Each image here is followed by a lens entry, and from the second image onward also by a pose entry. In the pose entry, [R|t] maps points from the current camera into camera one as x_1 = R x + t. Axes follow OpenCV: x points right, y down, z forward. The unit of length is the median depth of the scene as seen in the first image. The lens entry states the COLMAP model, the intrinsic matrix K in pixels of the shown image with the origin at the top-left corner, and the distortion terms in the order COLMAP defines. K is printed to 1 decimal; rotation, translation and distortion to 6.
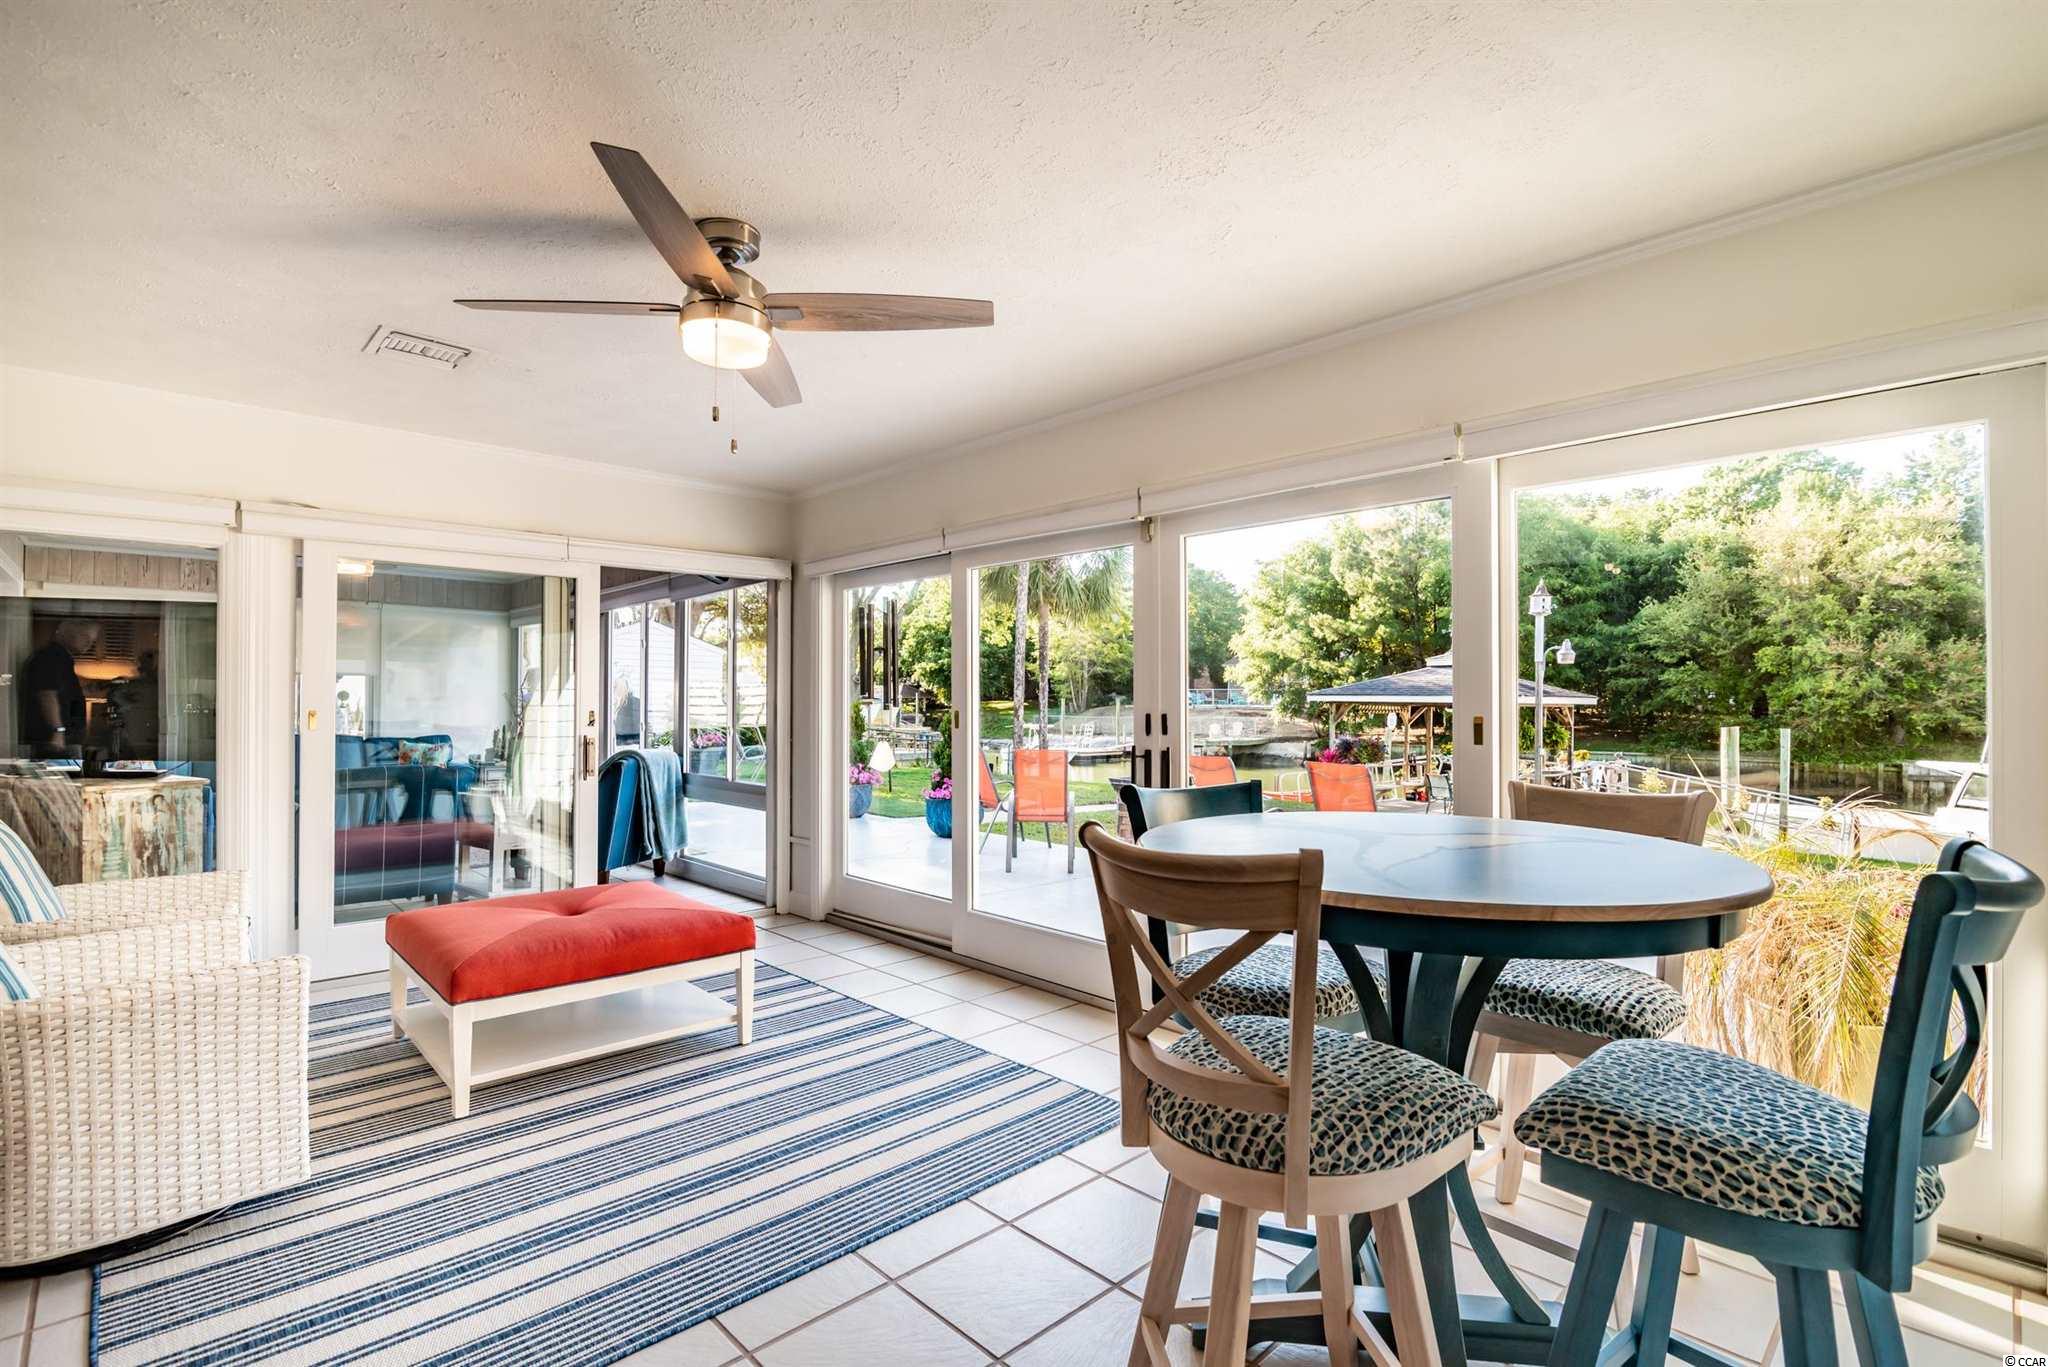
lens RADIAL K [[946.2, 0, 1022.0], [0, 946.2, 689.6], [0, 0, 1]] dist [-0.015055, 0.000029]
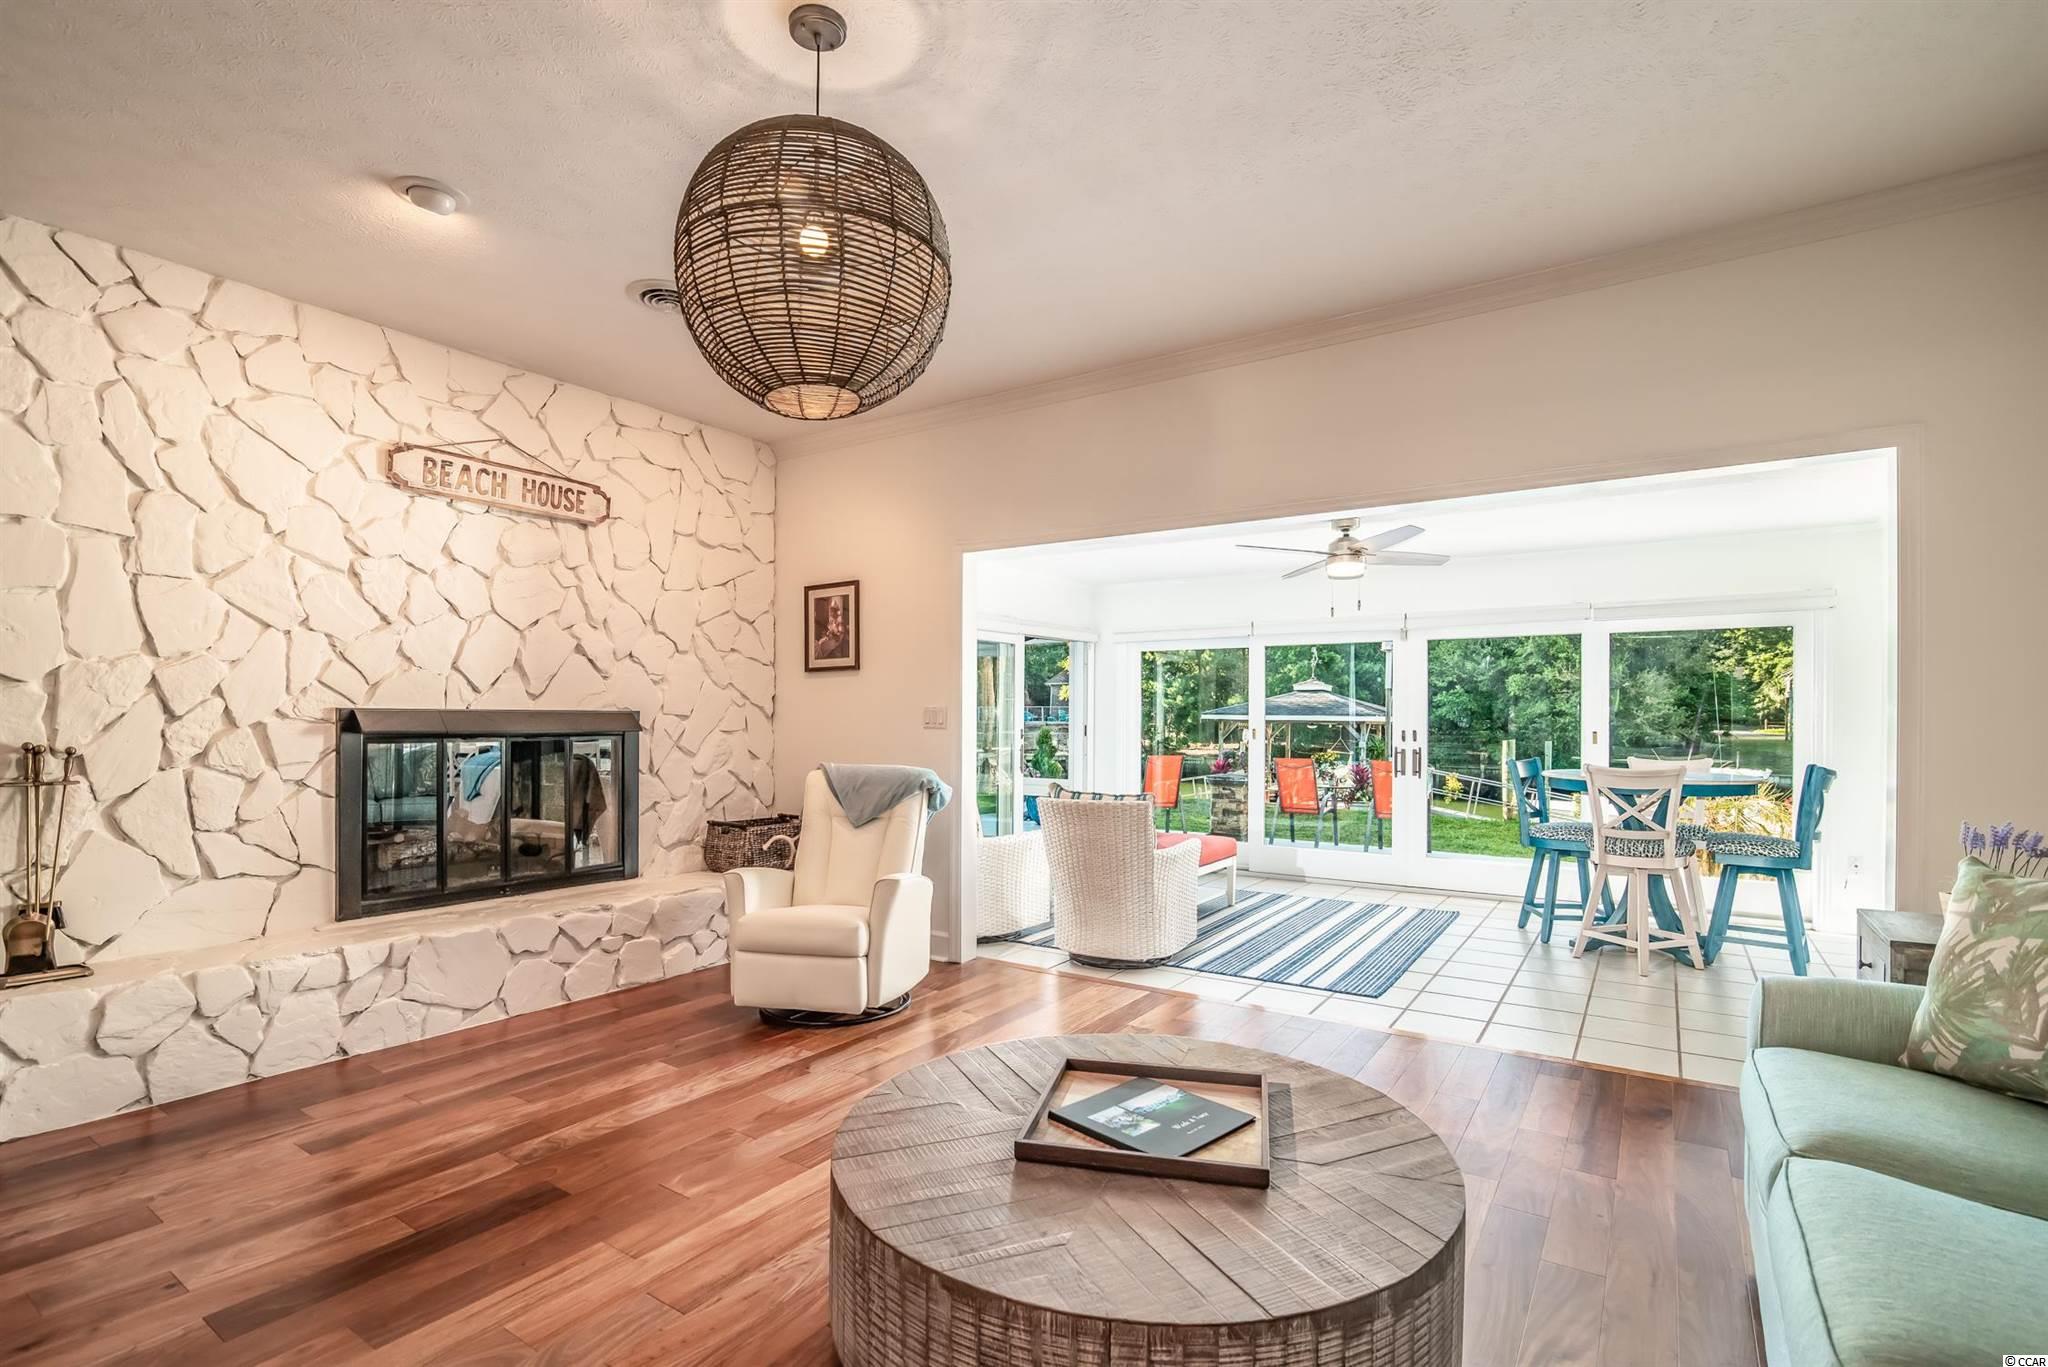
lens RADIAL K [[946.2, 0, 1026.8], [0, 946.2, 700.5], [0, 0, 1]] dist [-0.015055, 0.000029]
pose [[0.976610, 0.005260, 0.214953, -0.101100], [-0.004154, 0.999976, -0.005598, -0.002112], [-0.214977, 0.004574, 0.976608, -0.069733]]
